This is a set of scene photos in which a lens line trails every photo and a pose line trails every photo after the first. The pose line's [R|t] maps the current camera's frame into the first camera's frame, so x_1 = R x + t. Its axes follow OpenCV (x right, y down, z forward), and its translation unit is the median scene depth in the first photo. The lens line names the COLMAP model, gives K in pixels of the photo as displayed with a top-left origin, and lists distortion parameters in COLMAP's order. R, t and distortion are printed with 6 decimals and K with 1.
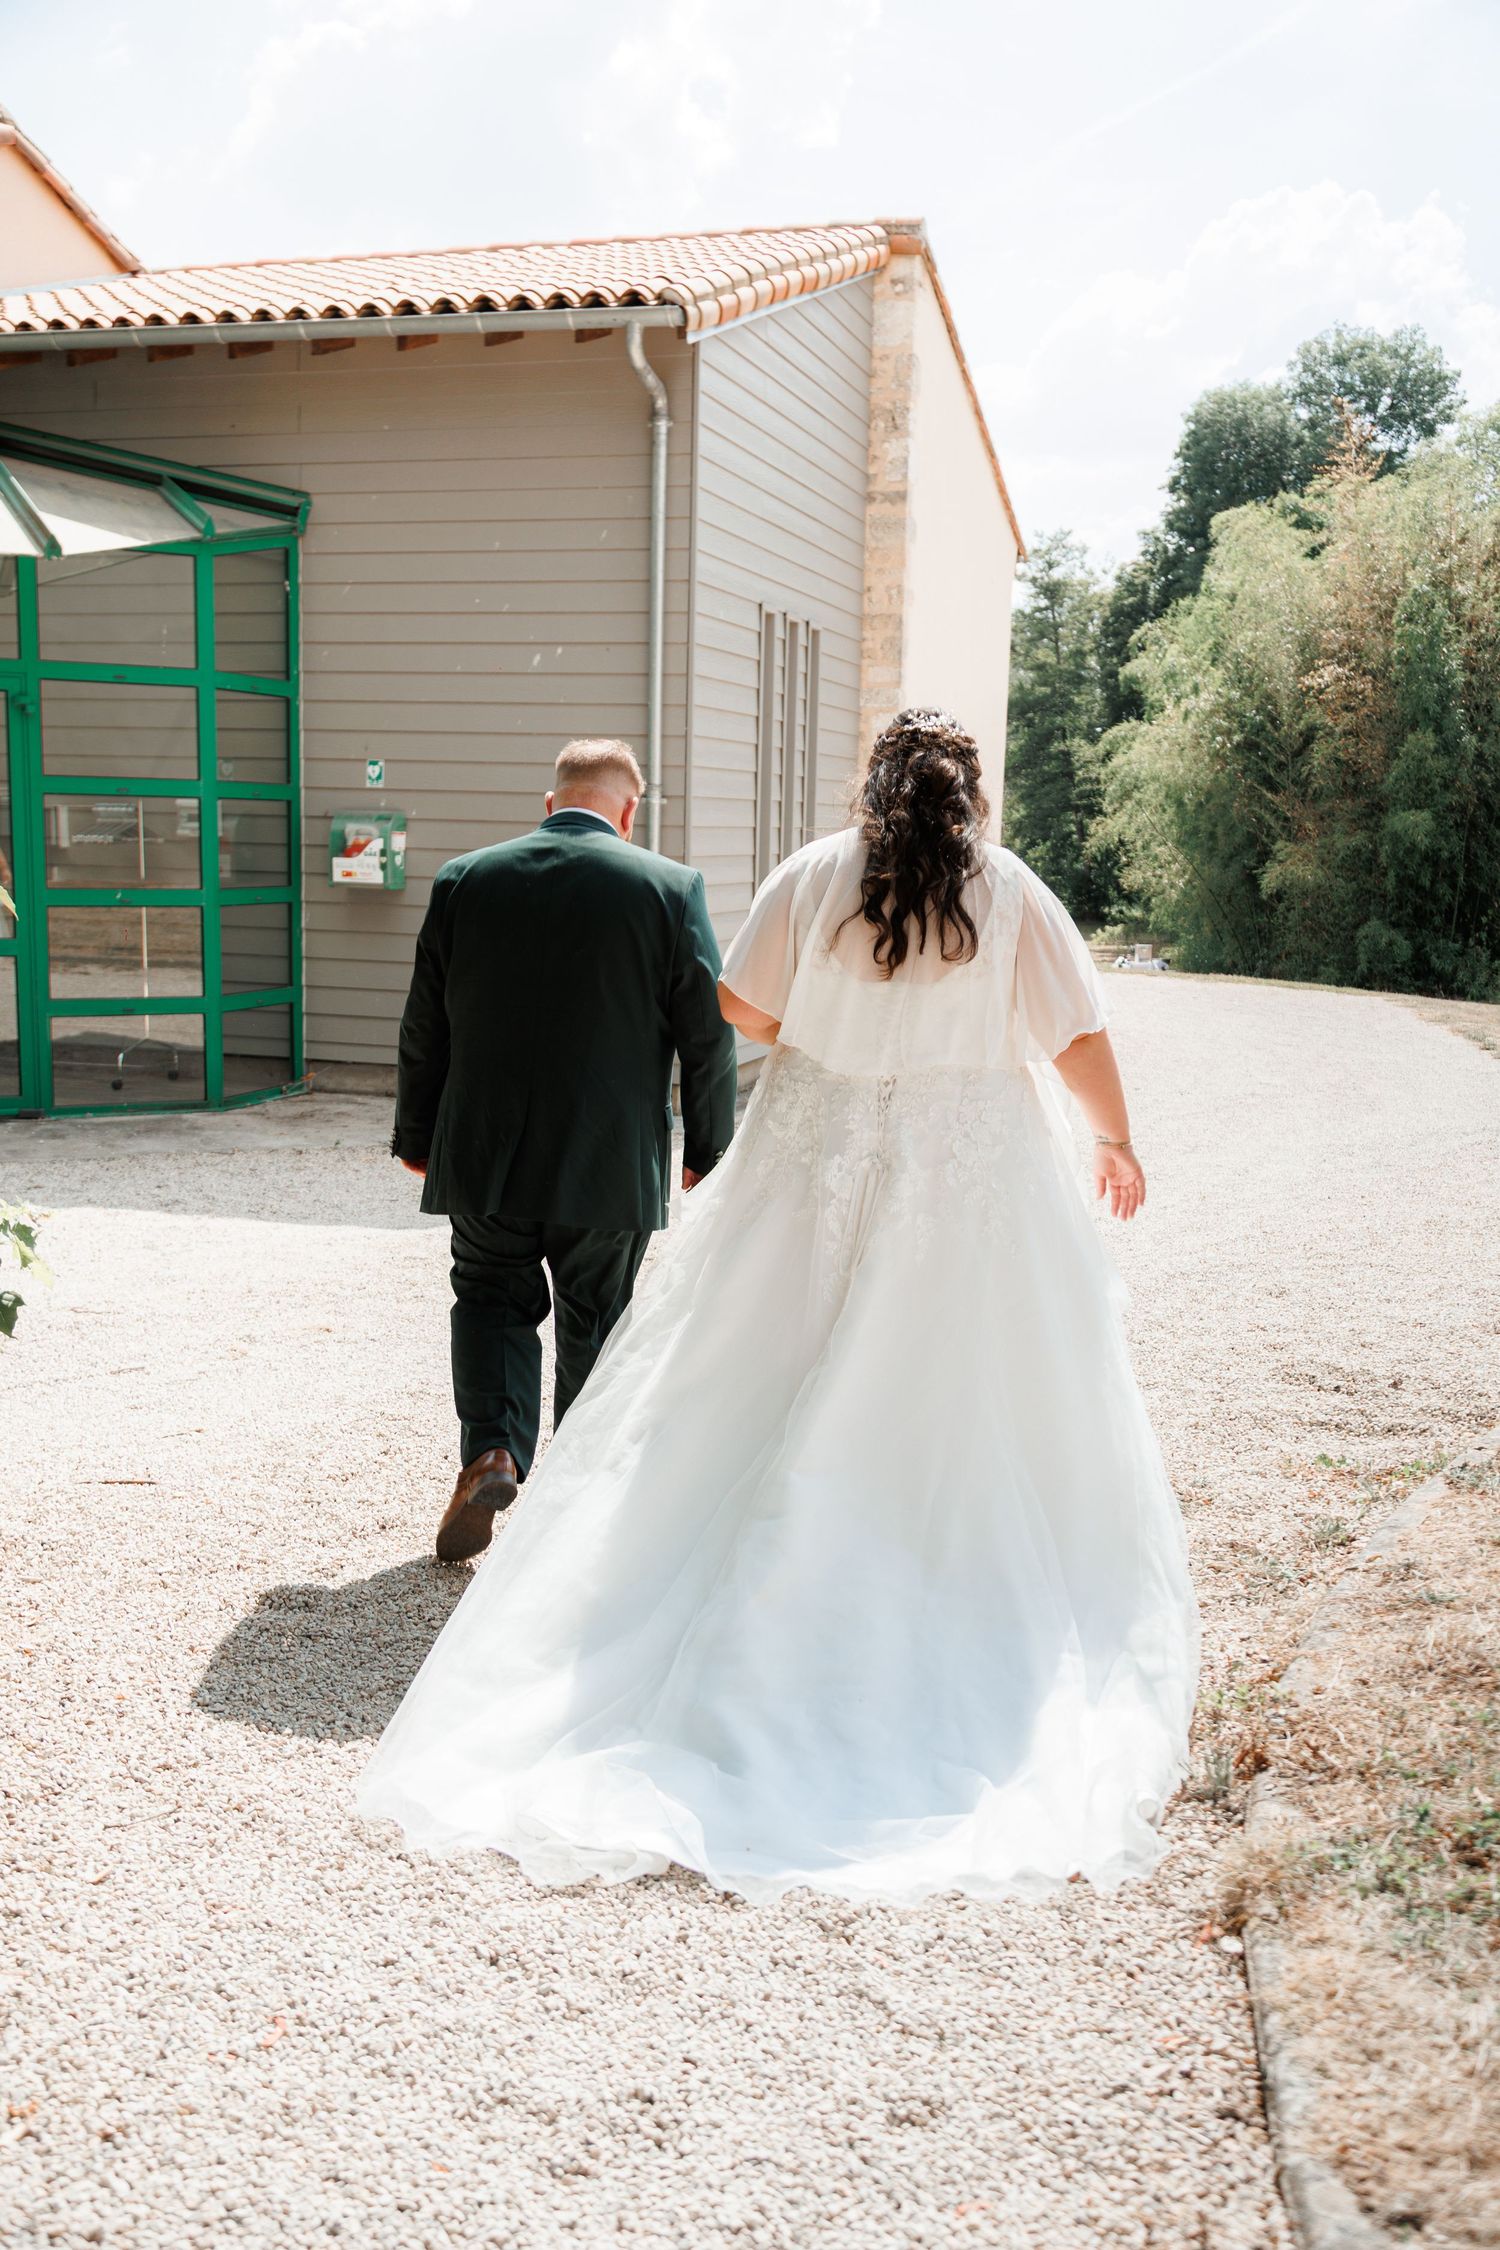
lens RADIAL K [[2051.1, 0, 750.0], [0, 2051.1, 1125.0], [0, 0, 1]] dist [-0.015286, -0.009175]
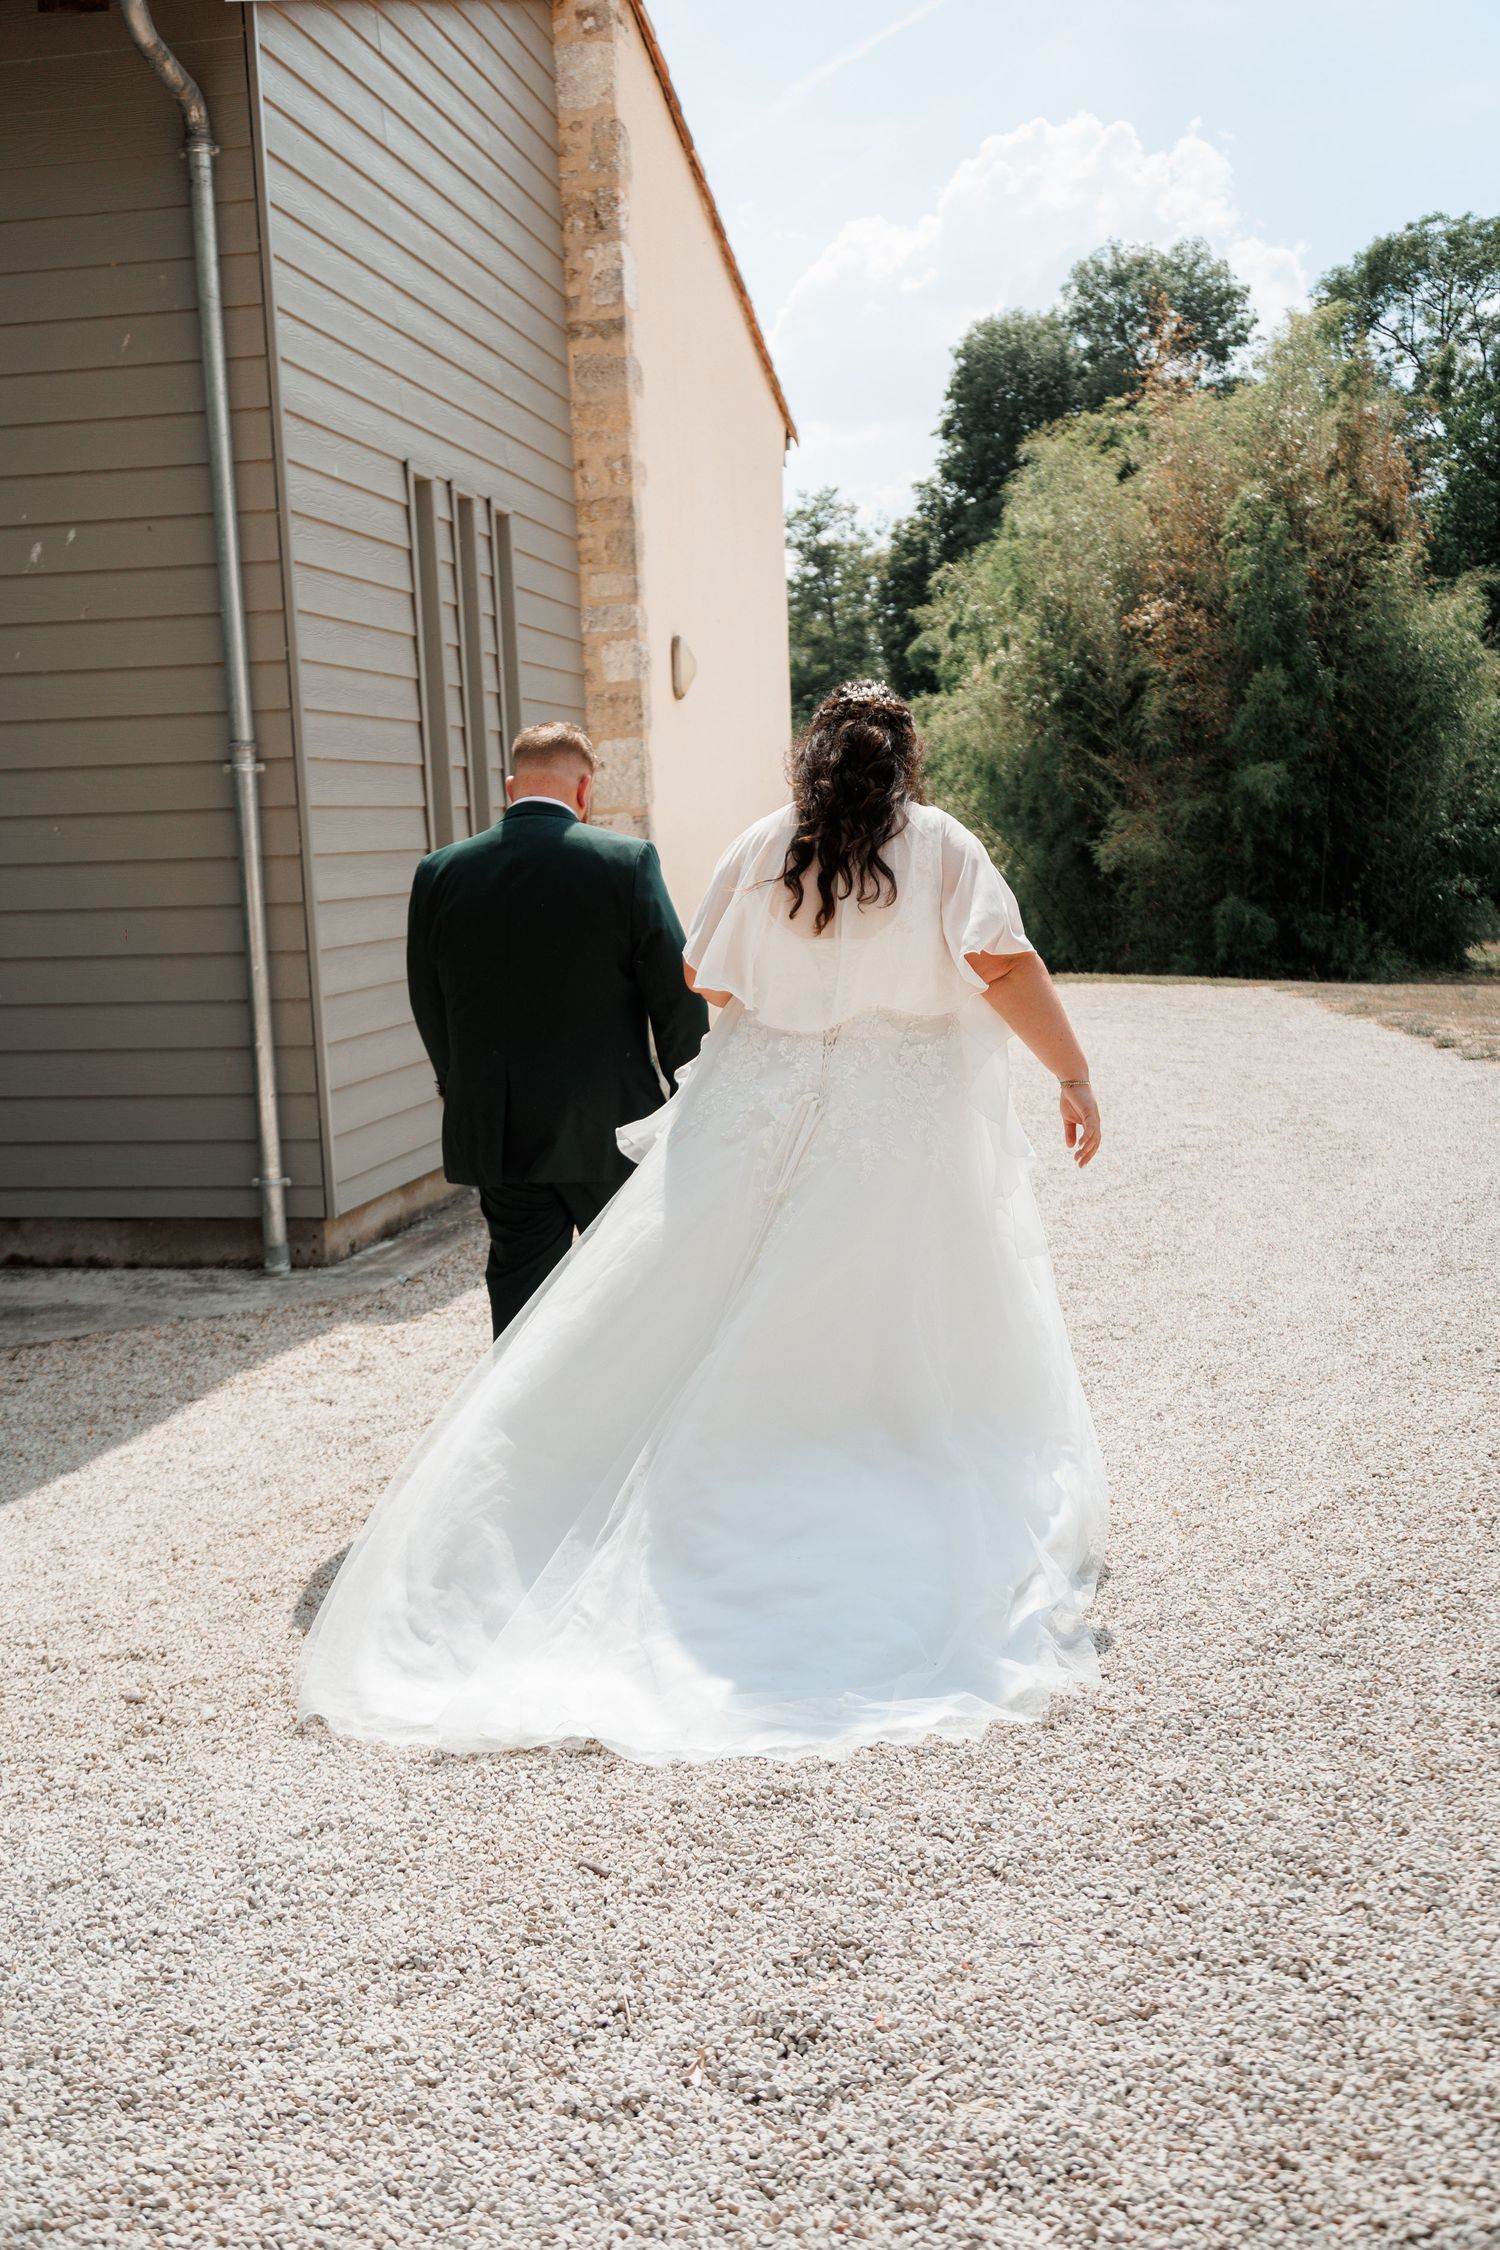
lens RADIAL K [[2169.7, 0, 750.0], [0, 2169.7, 1125.0], [0, 0, 1]] dist [0.052769, -0.003867]
pose [[0.992304, -0.079160, 0.095220, 0.011580], [0.080569, 0.996688, -0.011046, -0.010567], [-0.094030, 0.018633, 0.995395, 0.113542]]
